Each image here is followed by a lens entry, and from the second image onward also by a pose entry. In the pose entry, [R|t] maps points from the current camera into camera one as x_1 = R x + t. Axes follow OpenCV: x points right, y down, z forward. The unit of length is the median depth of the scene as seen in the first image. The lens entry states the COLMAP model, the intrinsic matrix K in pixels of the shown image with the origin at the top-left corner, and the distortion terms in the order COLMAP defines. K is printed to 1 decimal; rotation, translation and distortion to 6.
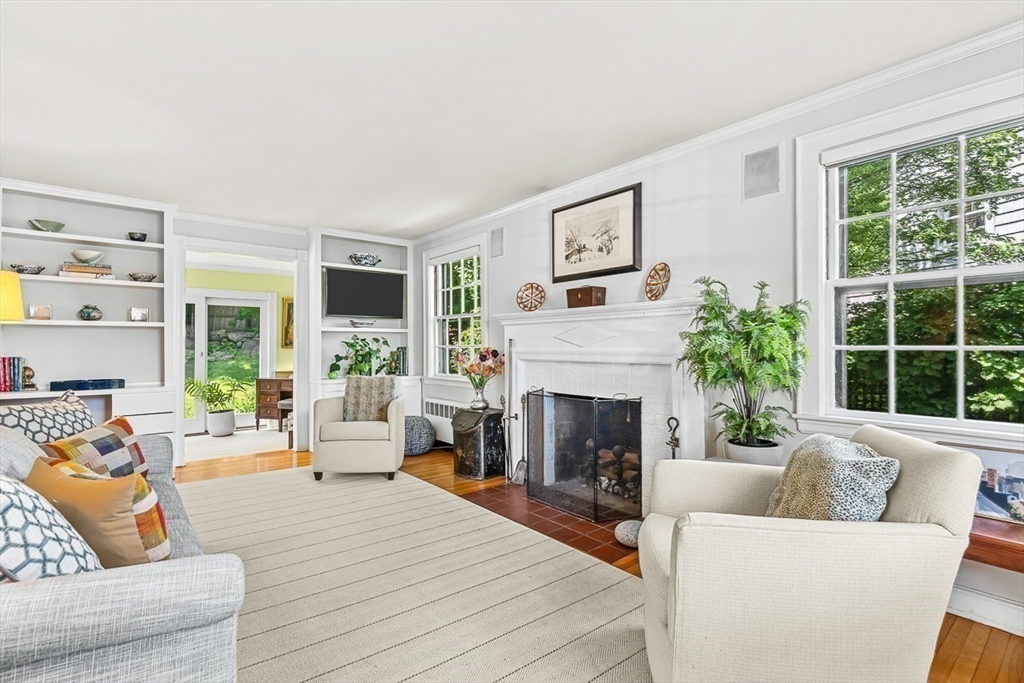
lens RADIAL K [[482.7, 0, 503.1], [0, 482.7, 340.2], [0, 0, 1]] dist [0.000181, 0.001359]
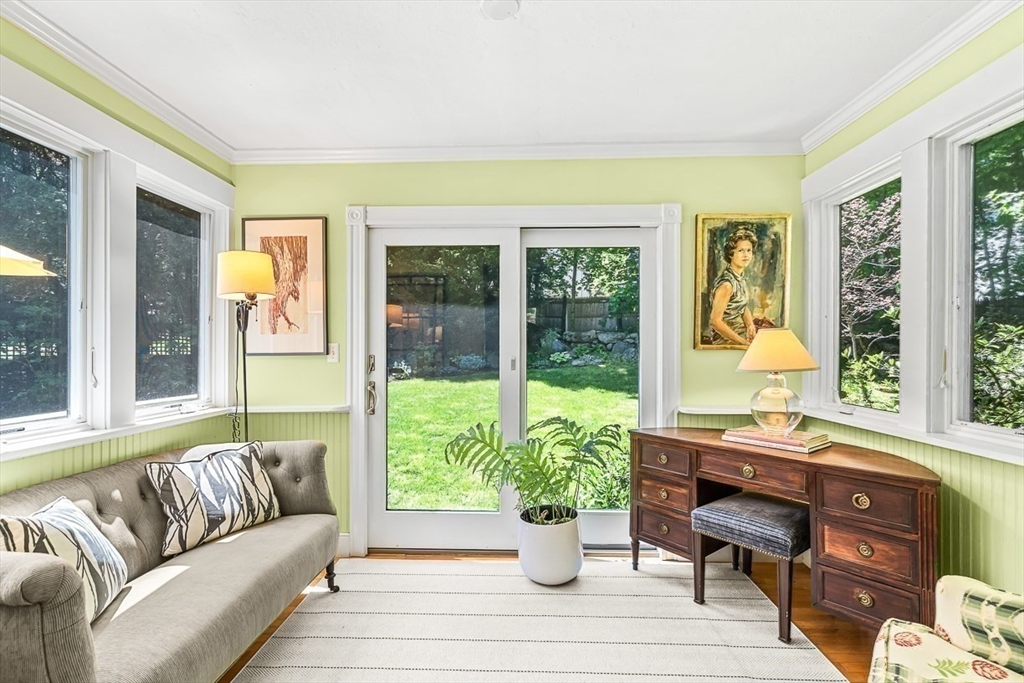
lens RADIAL K [[482.7, 0, 514.4], [0, 482.7, 345.5], [0, 0, 1]] dist [0.000181, 0.001359]
pose [[0.763973, -0.003582, -0.645238, -0.134163], [0.006497, 0.999977, 0.002141, 0.004486], [0.645215, -0.005828, 0.763979, 0.259140]]
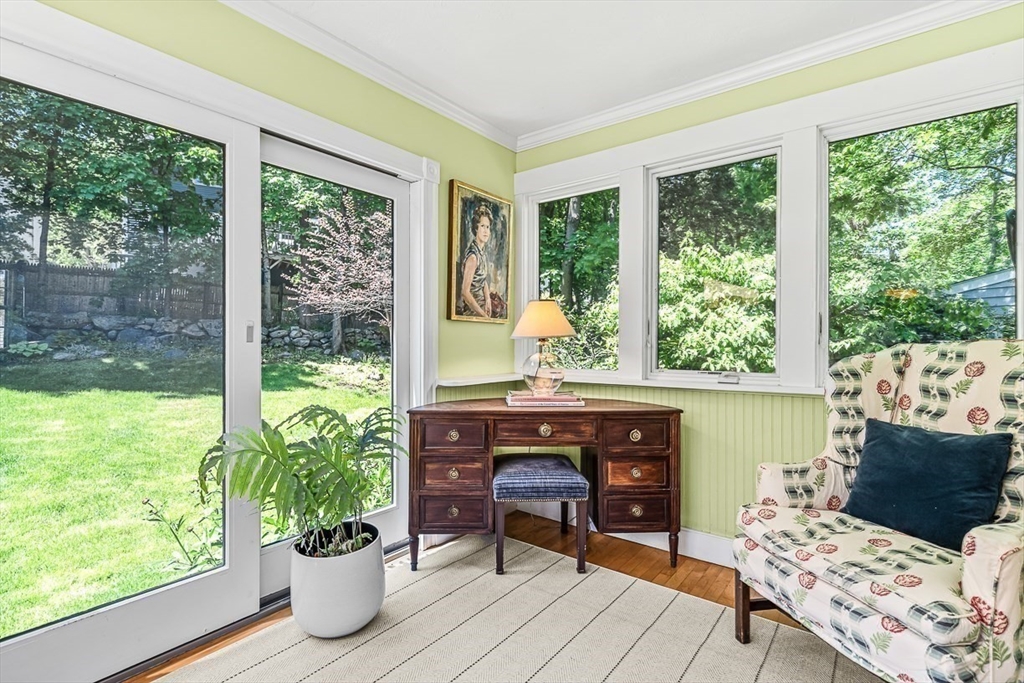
lens RADIAL K [[482.7, 0, 503.4], [0, 482.7, 343.7], [0, 0, 1]] dist [0.000181, 0.001359]
pose [[0.972778, 0.000679, 0.231738, -0.207103], [-0.004129, 0.999888, 0.014403, 0.011475], [-0.231703, -0.014968, 0.972671, 0.266234]]
